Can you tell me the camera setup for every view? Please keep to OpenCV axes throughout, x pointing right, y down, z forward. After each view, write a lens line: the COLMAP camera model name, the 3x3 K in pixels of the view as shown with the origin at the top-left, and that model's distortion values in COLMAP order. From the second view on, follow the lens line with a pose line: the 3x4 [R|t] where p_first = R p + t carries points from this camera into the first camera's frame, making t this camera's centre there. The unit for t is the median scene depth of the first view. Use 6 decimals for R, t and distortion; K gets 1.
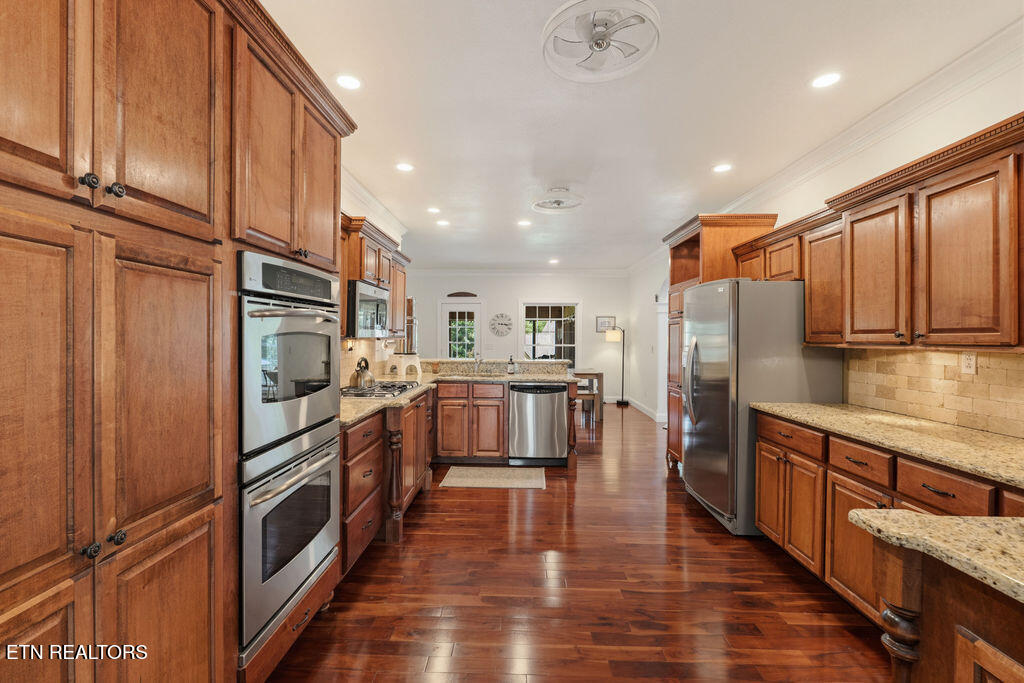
lens RADIAL K [[451.7, 0, 509.2], [0, 451.7, 338.3], [0, 0, 1]] dist [-0.007543, 0.000063]
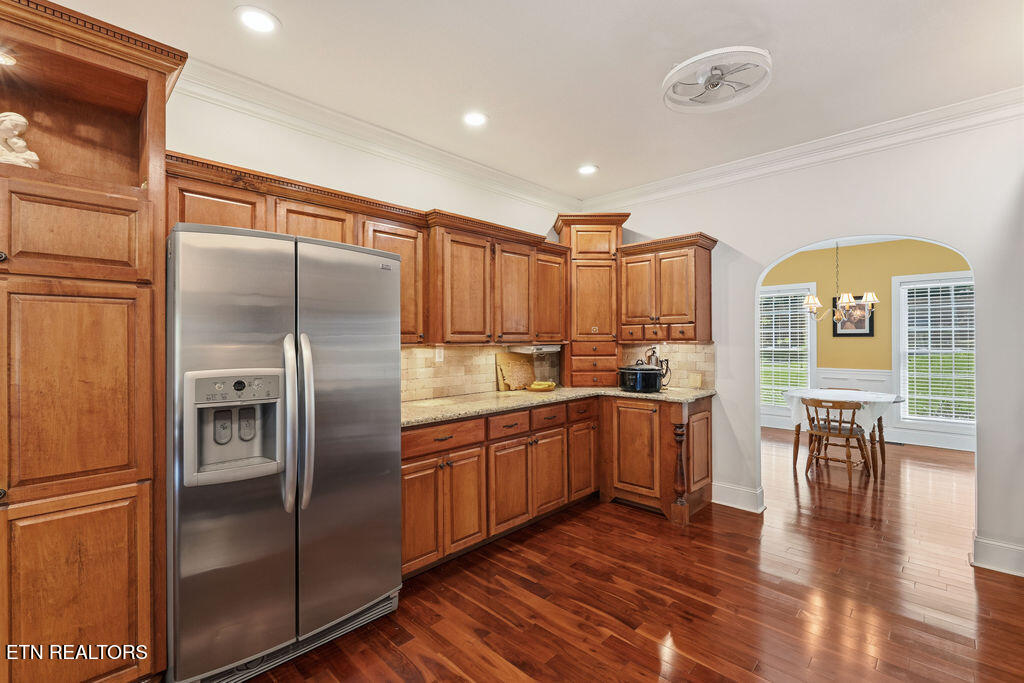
lens RADIAL K [[451.7, 0, 511.0], [0, 451.7, 338.1], [0, 0, 1]] dist [-0.007543, 0.000063]
pose [[-0.732443, -0.001504, 0.680827, -0.173775], [0.001836, 0.999990, 0.004184, -0.005227], [-0.680826, 0.004314, -0.732432, 1.881048]]
